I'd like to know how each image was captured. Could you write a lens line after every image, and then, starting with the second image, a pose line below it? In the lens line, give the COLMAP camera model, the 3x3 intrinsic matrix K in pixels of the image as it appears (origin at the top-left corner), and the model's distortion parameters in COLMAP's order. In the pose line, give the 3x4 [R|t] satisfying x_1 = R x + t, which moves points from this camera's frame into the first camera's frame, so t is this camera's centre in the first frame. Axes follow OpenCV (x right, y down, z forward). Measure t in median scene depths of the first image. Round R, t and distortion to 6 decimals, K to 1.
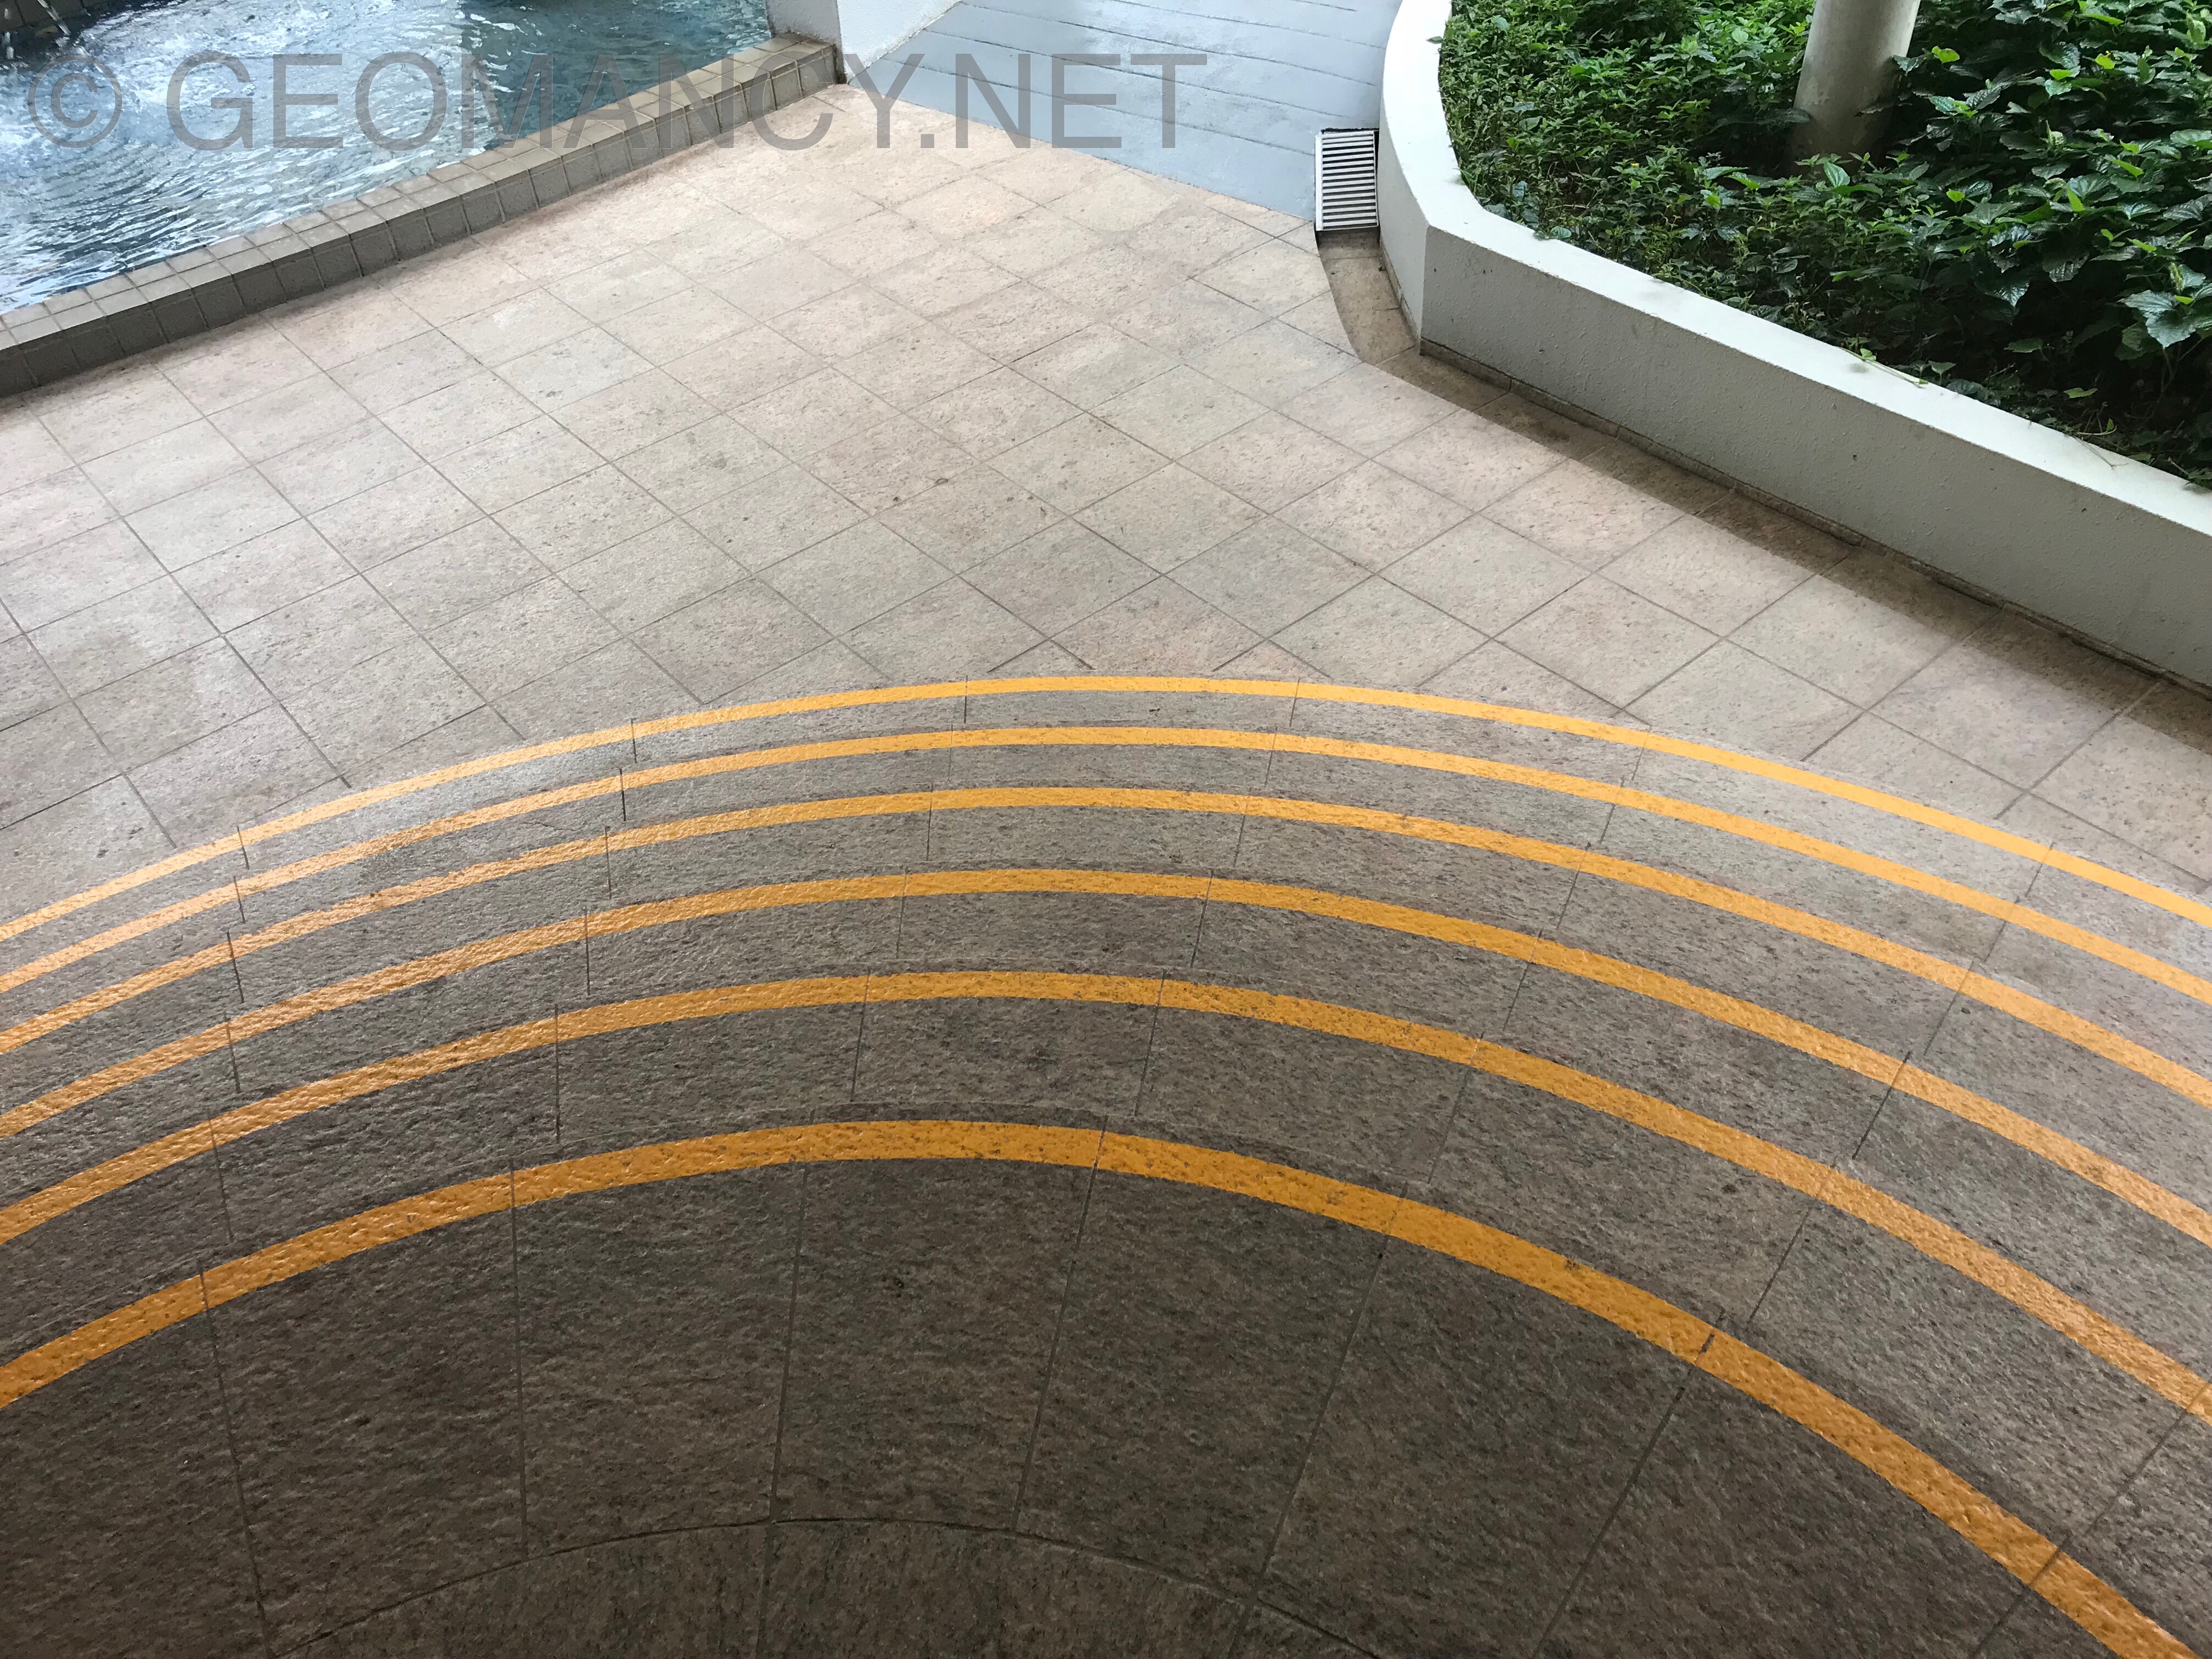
lens RADIAL K [[1914.1, 0, 1106.0], [0, 1914.1, 829.5], [0, 0, 1]] dist [0.040540, 0.019485]
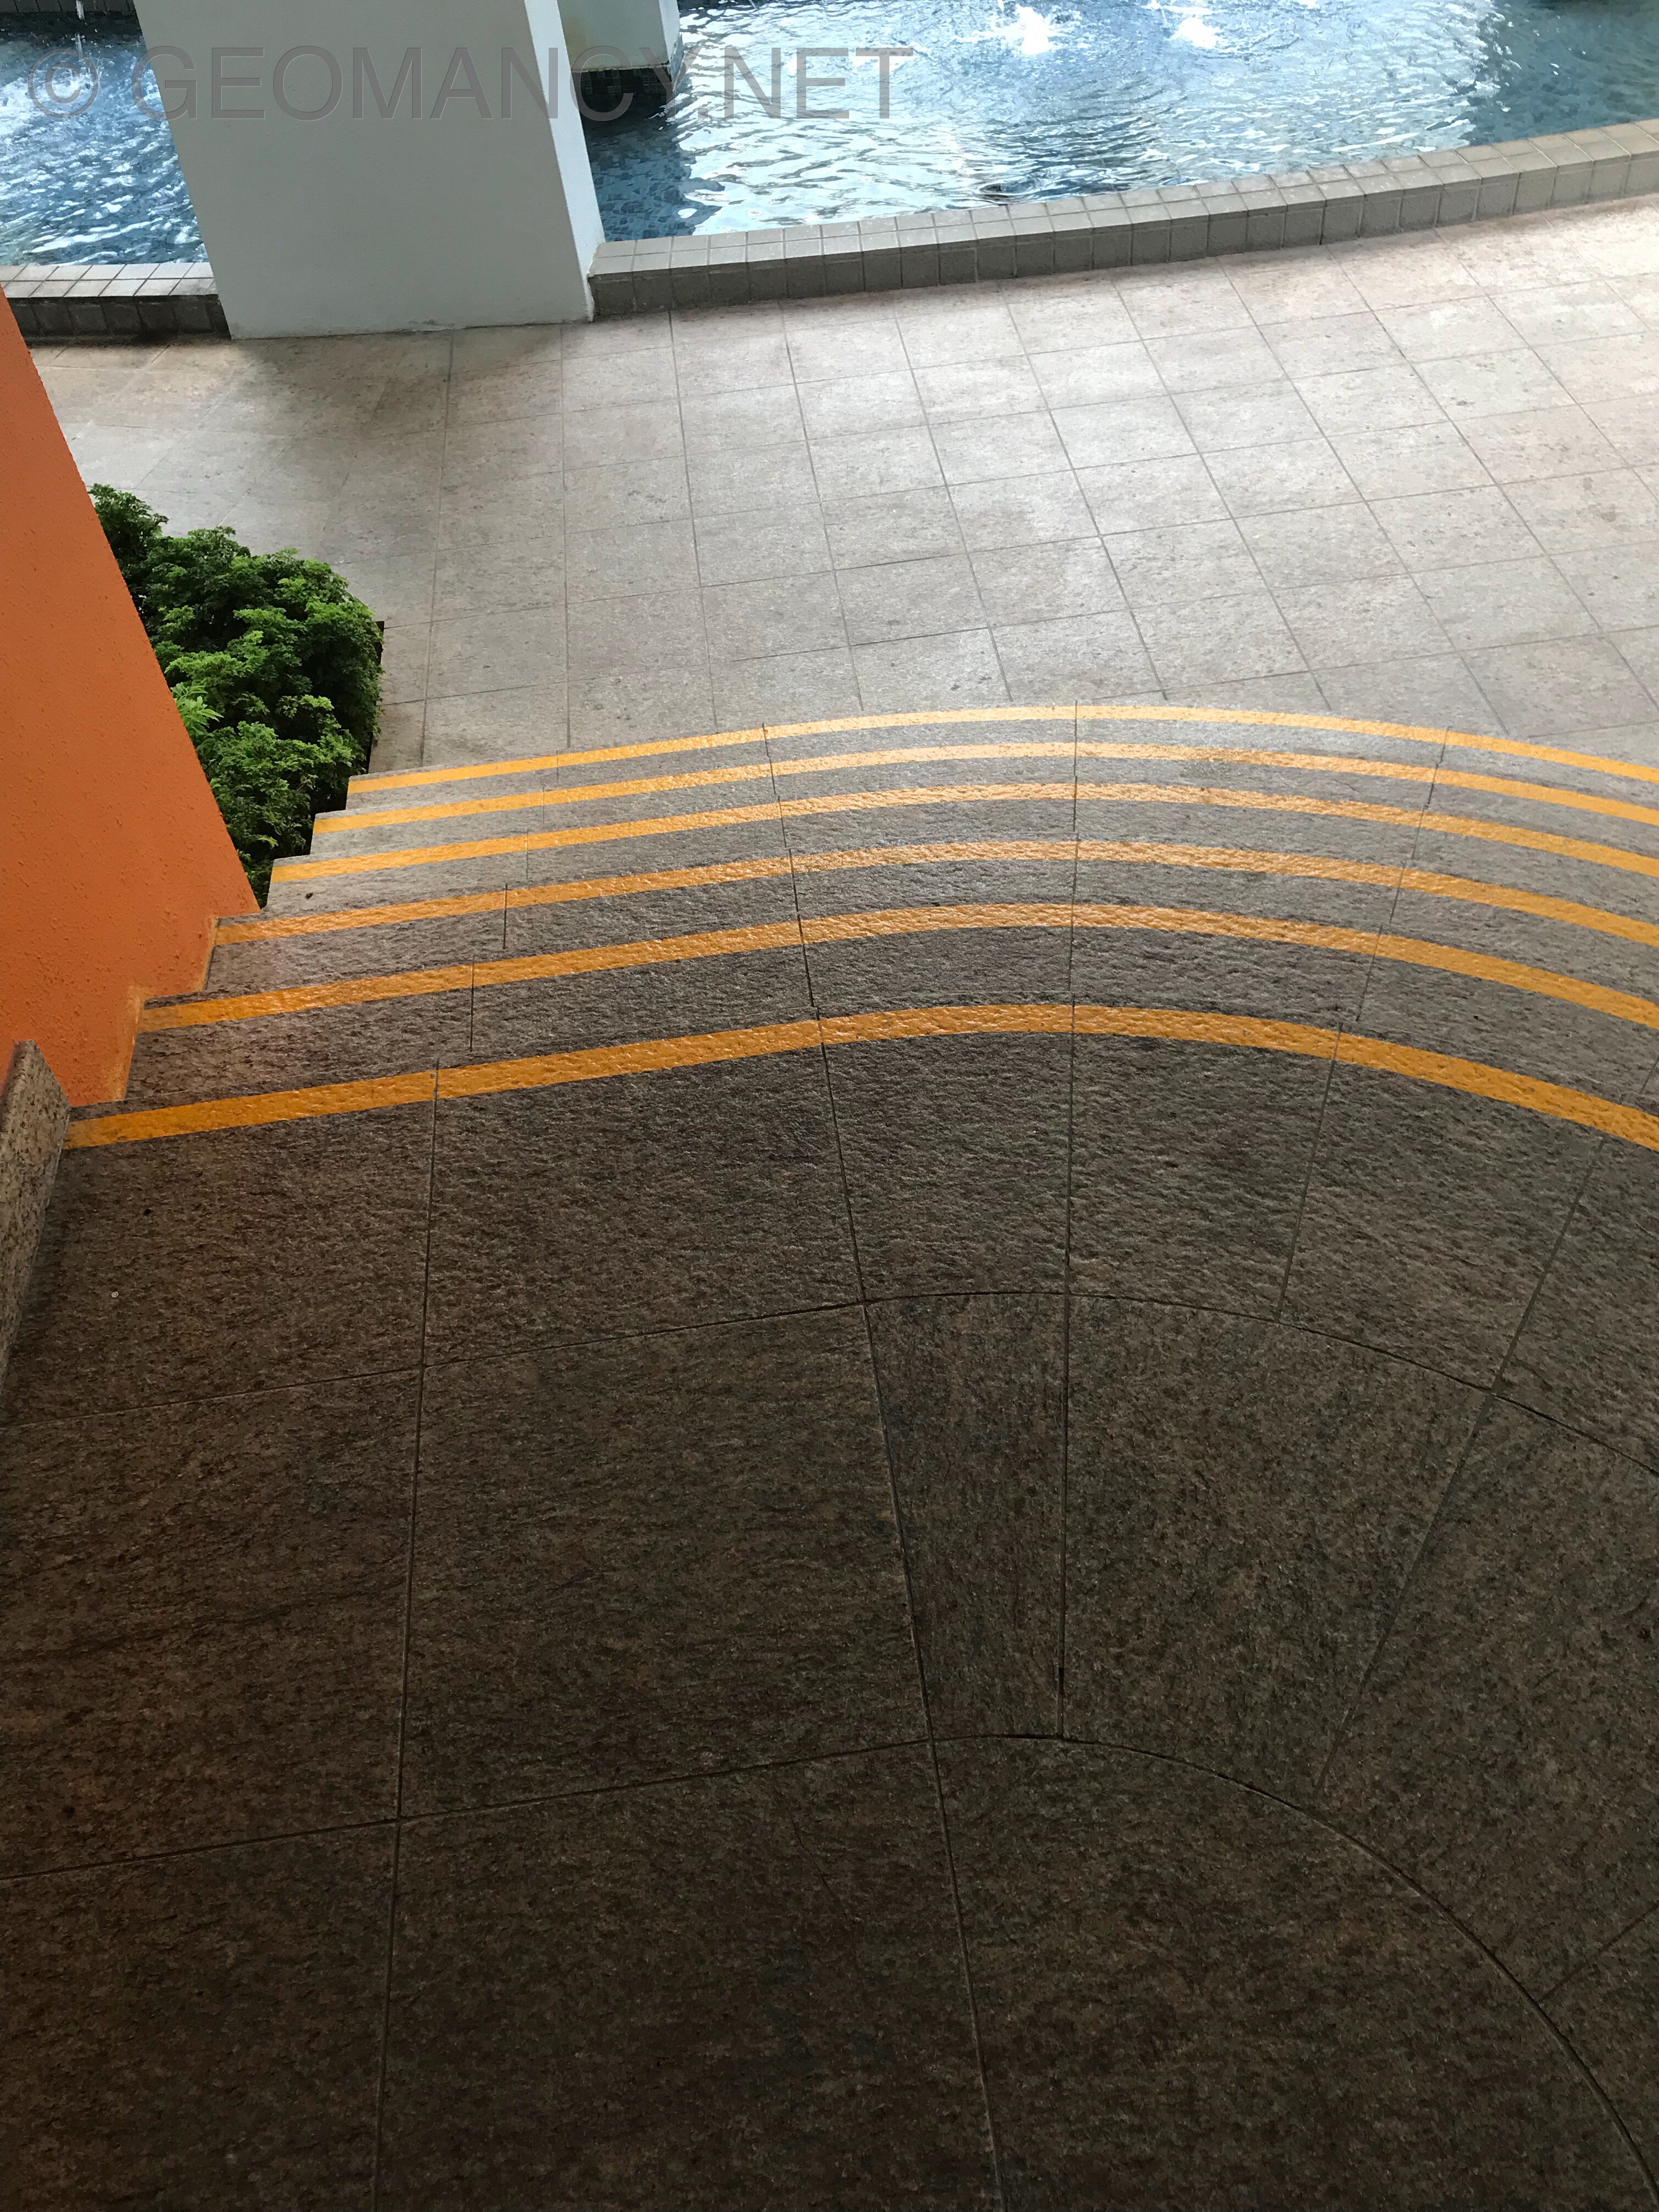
lens RADIAL K [[1914.1, 0, 829.5], [0, 1914.1, 1106.0], [0, 0, 1]] dist [0.040540, 0.019485]
pose [[0.837652, 0.407996, -0.363151, -0.070063], [-0.366883, 0.912826, 0.179290, 0.065685], [0.404644, -0.016948, 0.914317, -0.077179]]
